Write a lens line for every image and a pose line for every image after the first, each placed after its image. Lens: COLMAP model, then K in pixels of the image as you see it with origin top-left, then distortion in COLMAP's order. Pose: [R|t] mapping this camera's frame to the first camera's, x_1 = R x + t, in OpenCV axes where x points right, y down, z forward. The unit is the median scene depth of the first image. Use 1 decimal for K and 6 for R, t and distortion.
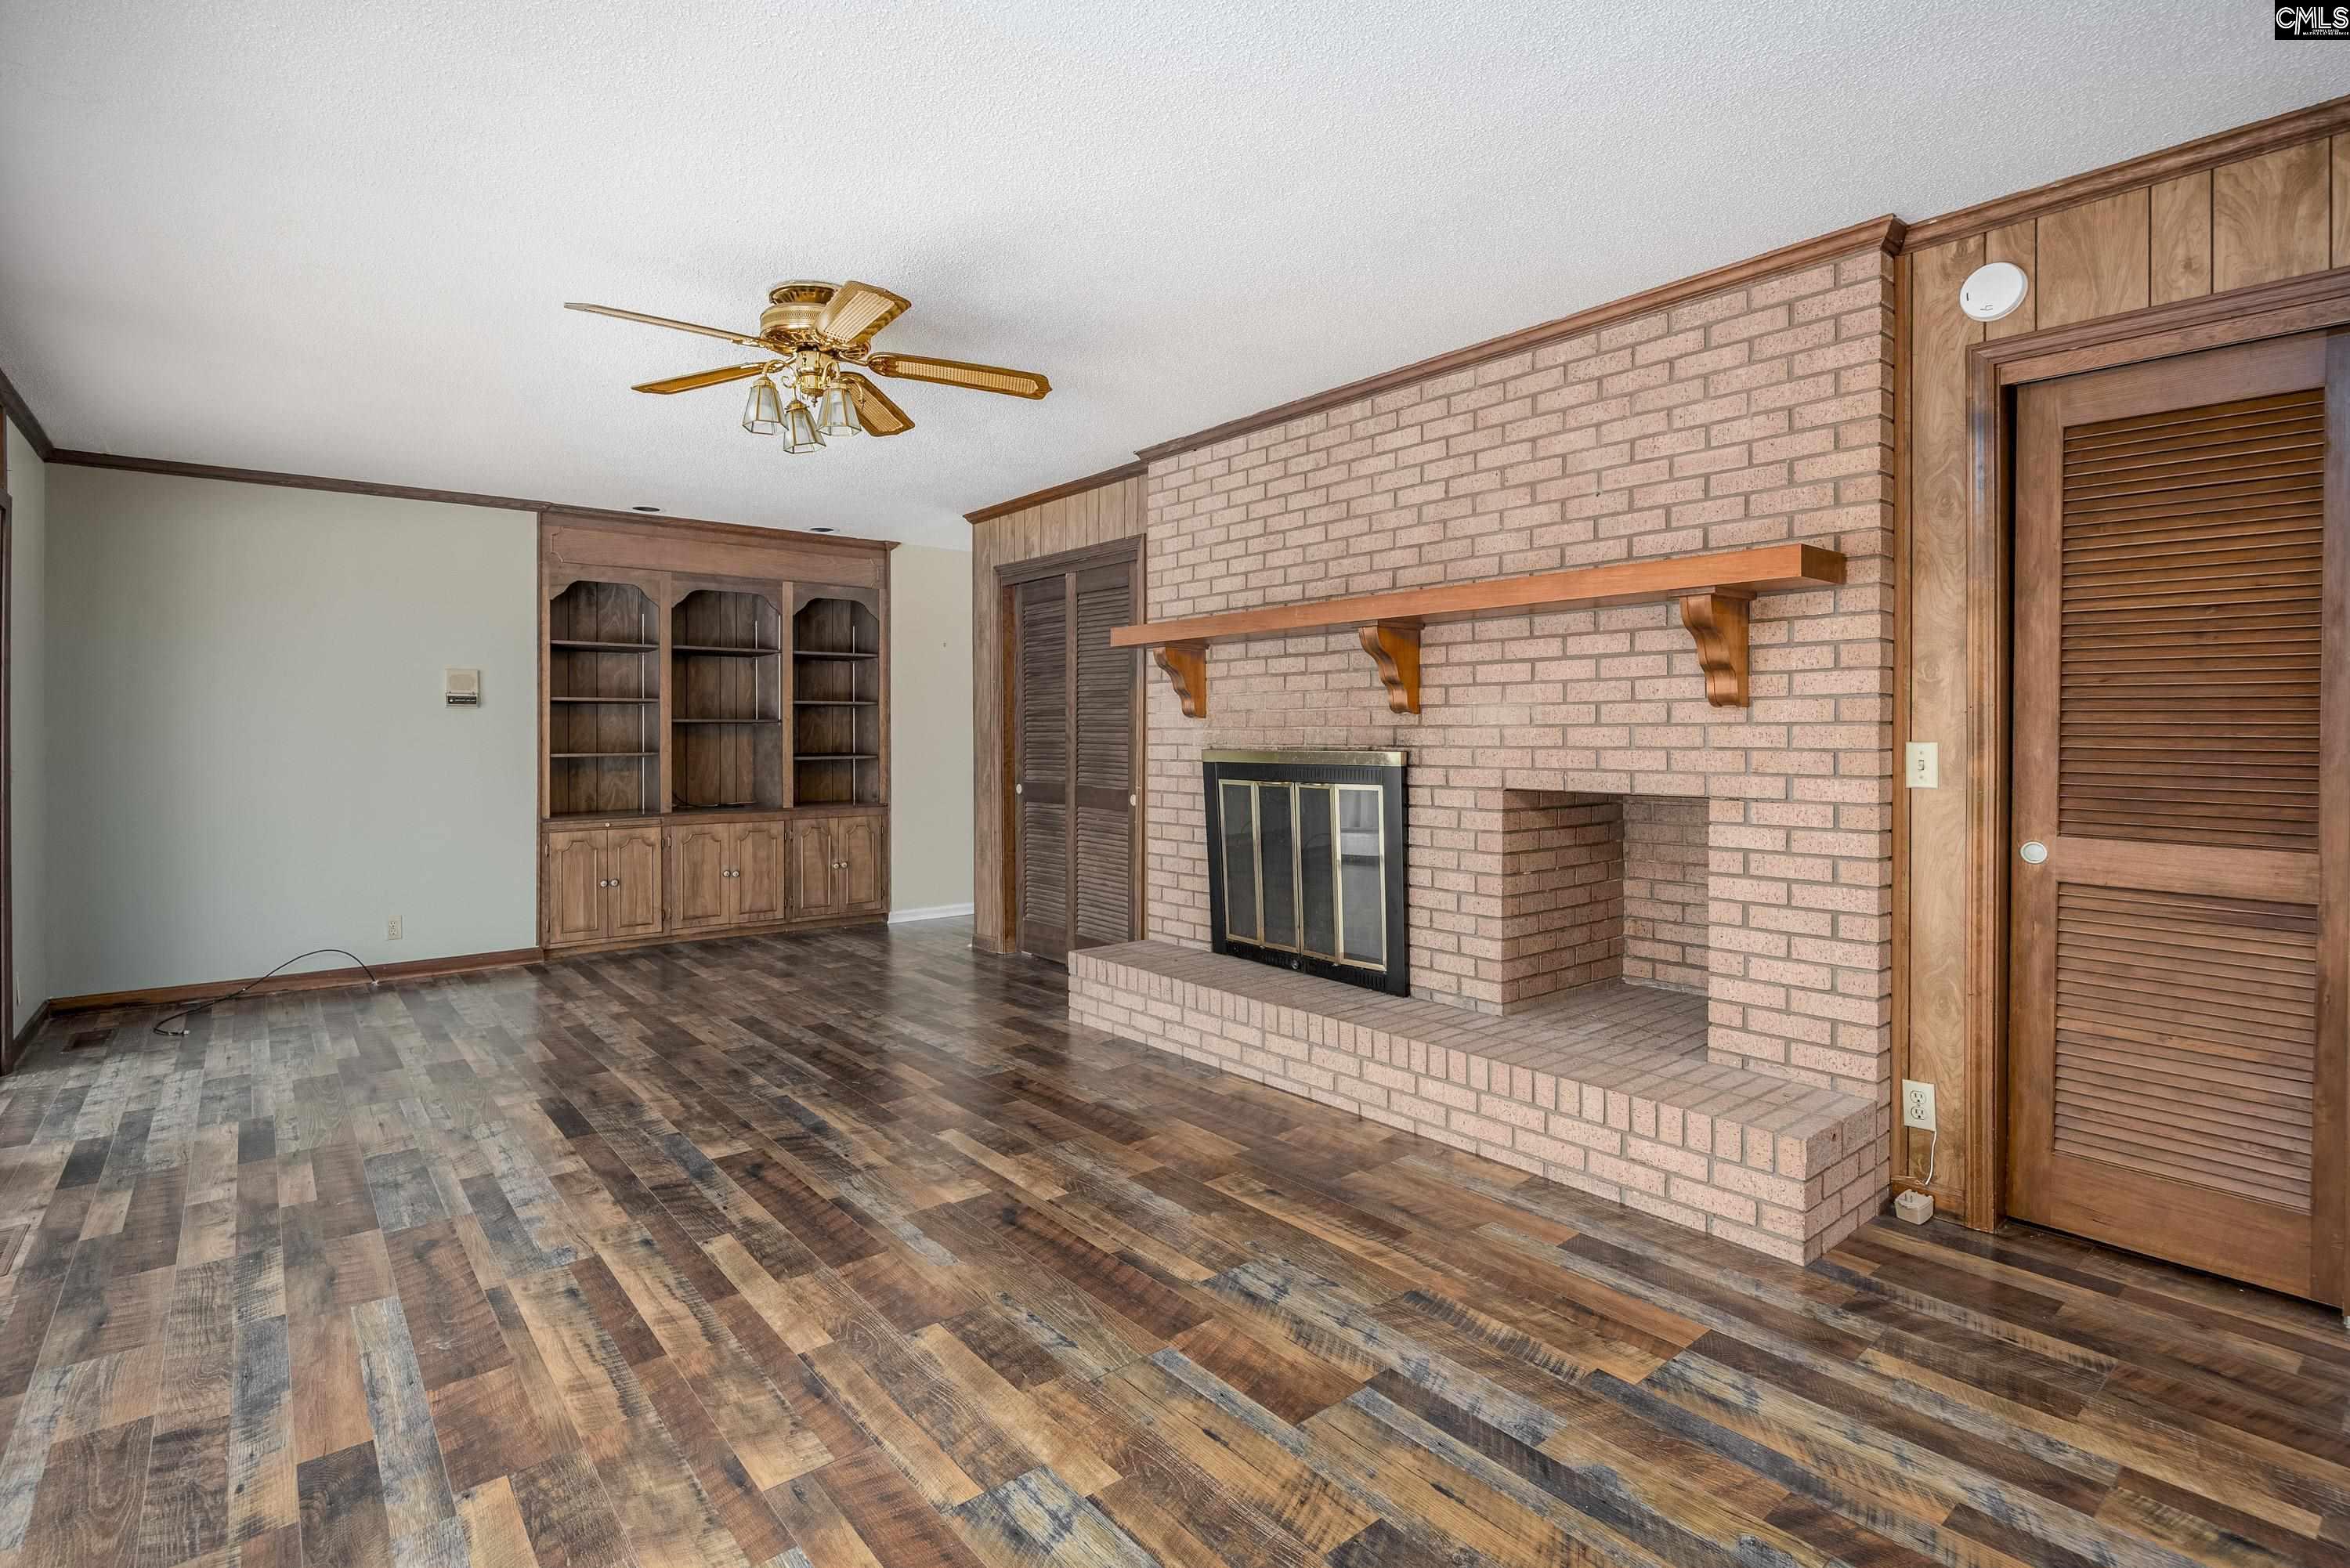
lens RADIAL K [[1115.3, 0, 1139.4], [0, 1115.3, 742.1], [0, 0, 1]] dist [0.000312, 0.000781]
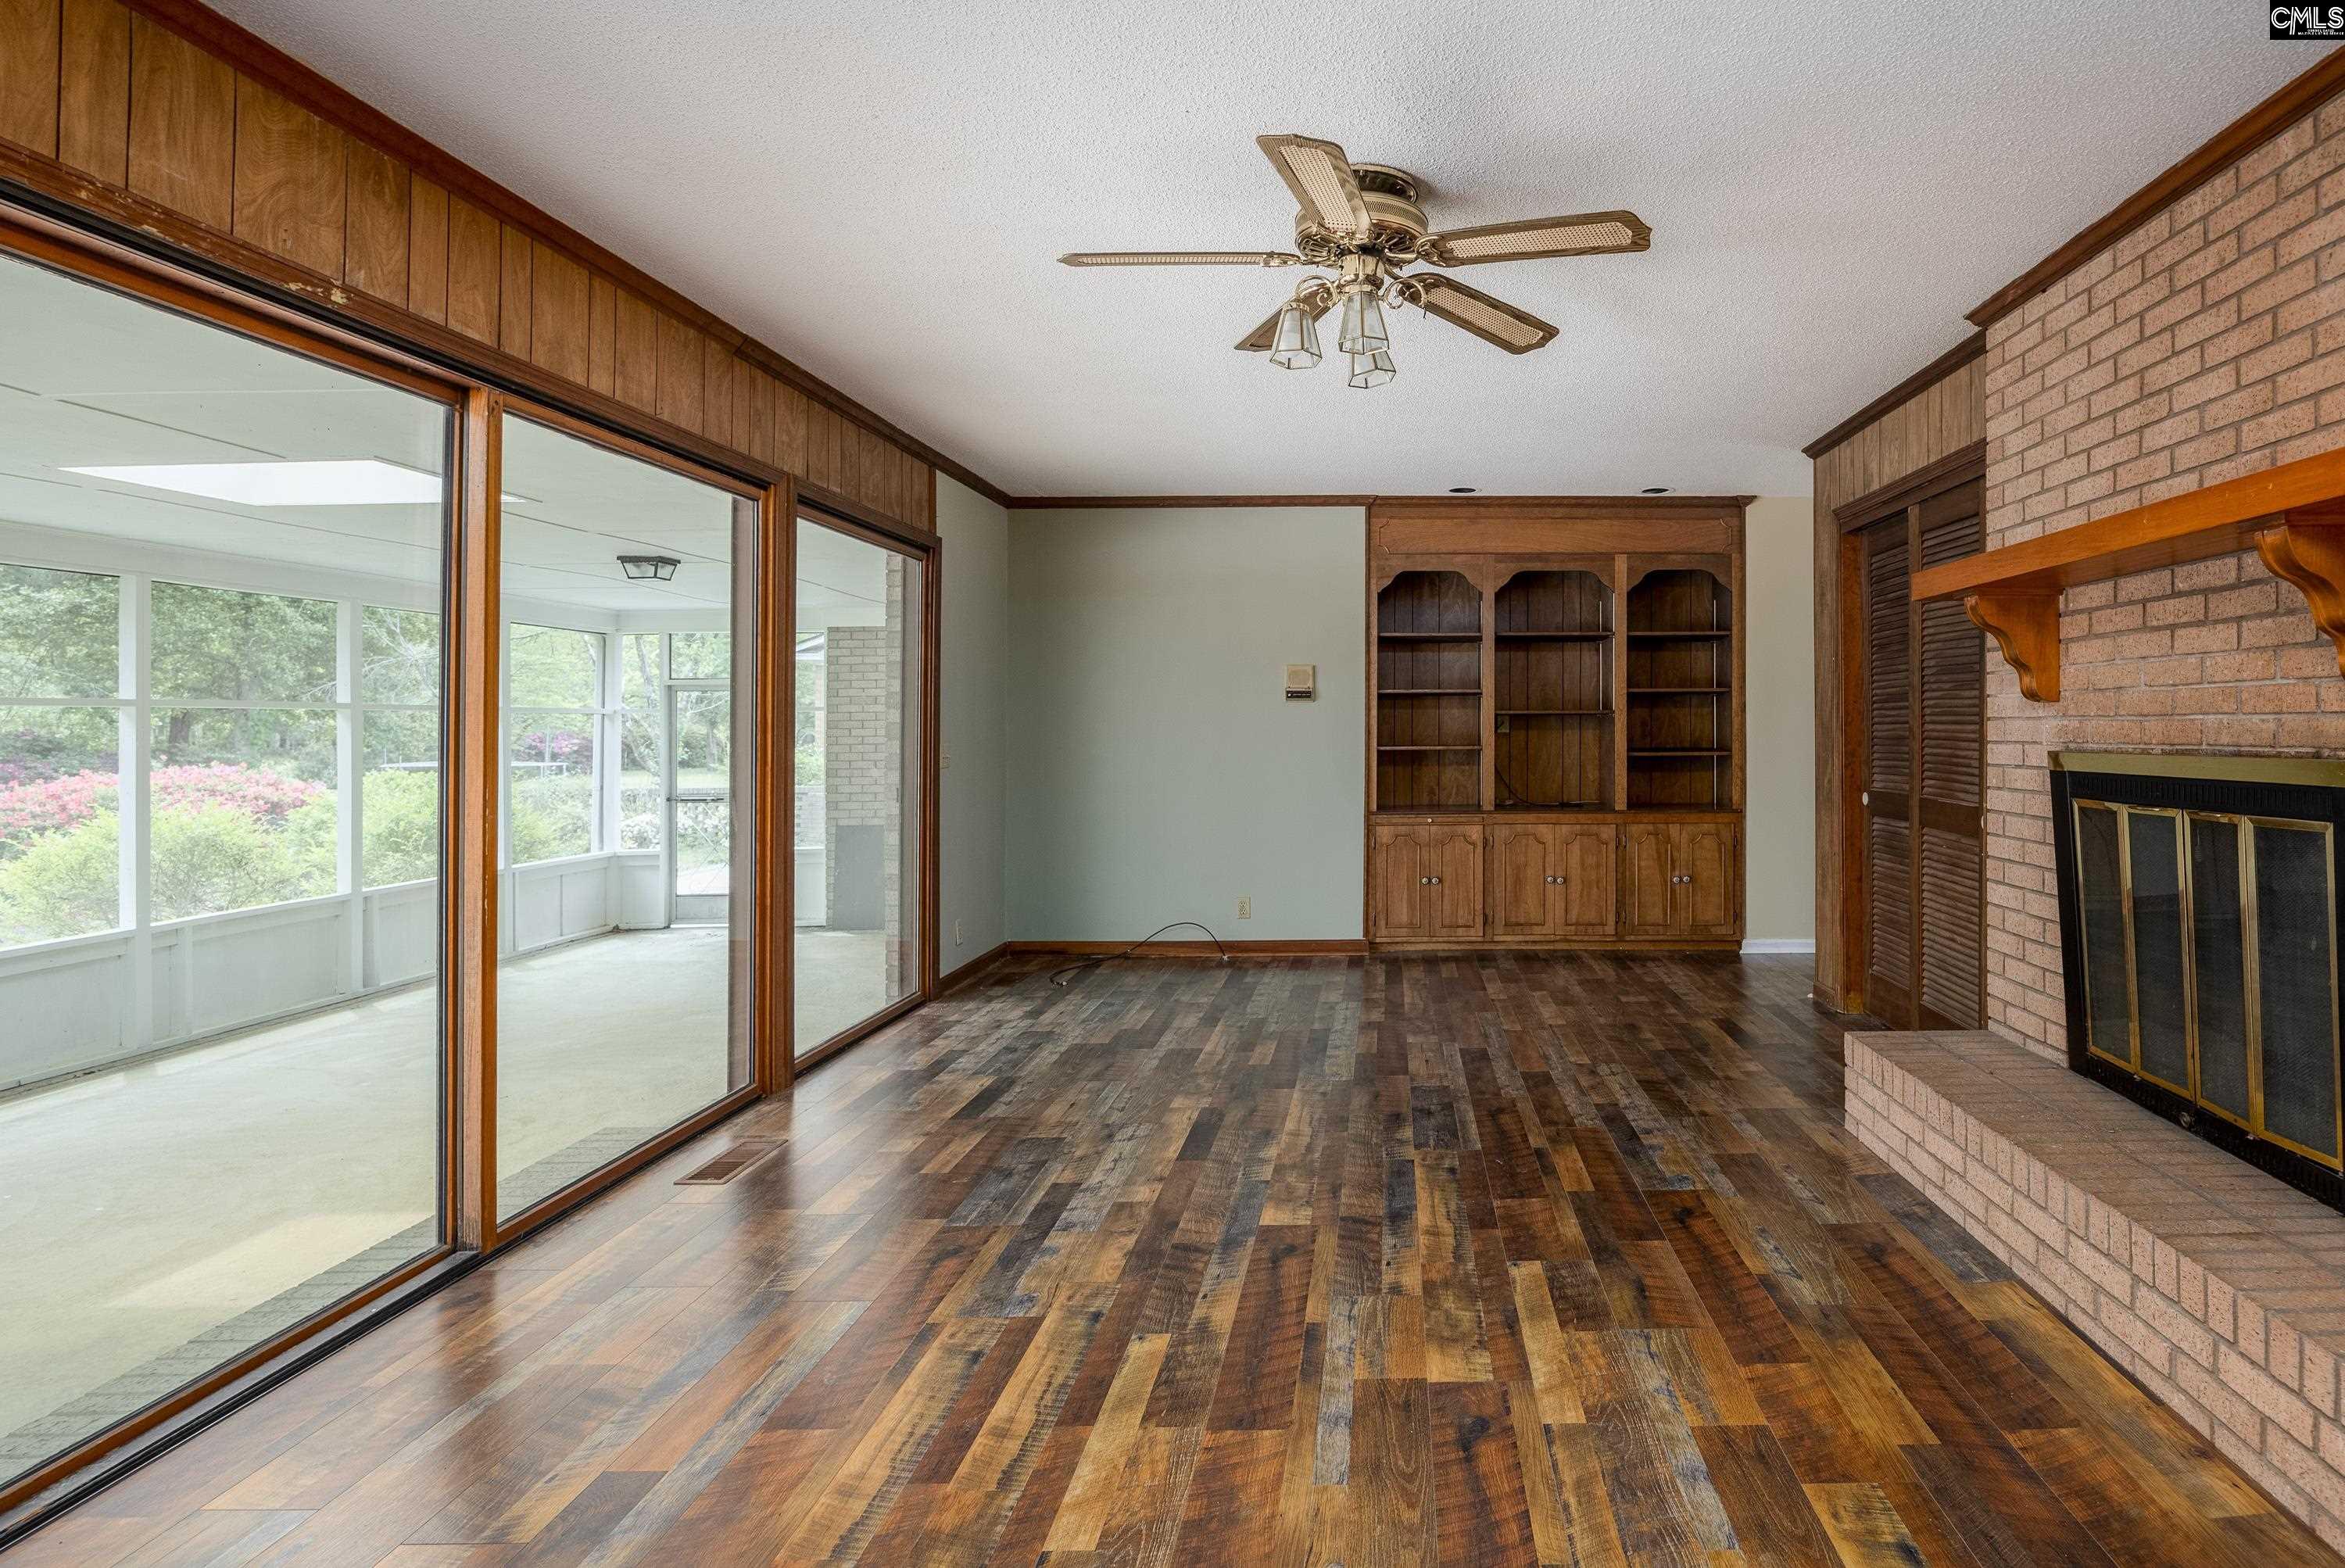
lens RADIAL K [[1173.8, 0, 1412.3], [0, 1173.8, 719.2], [0, 0, 1]] dist [-0.005165, -0.000686]
pose [[0.795876, -0.004788, -0.605440, 0.168066], [-0.002853, 0.999928, -0.011657, -0.002429], [0.605453, 0.011005, 0.795805, 0.231458]]
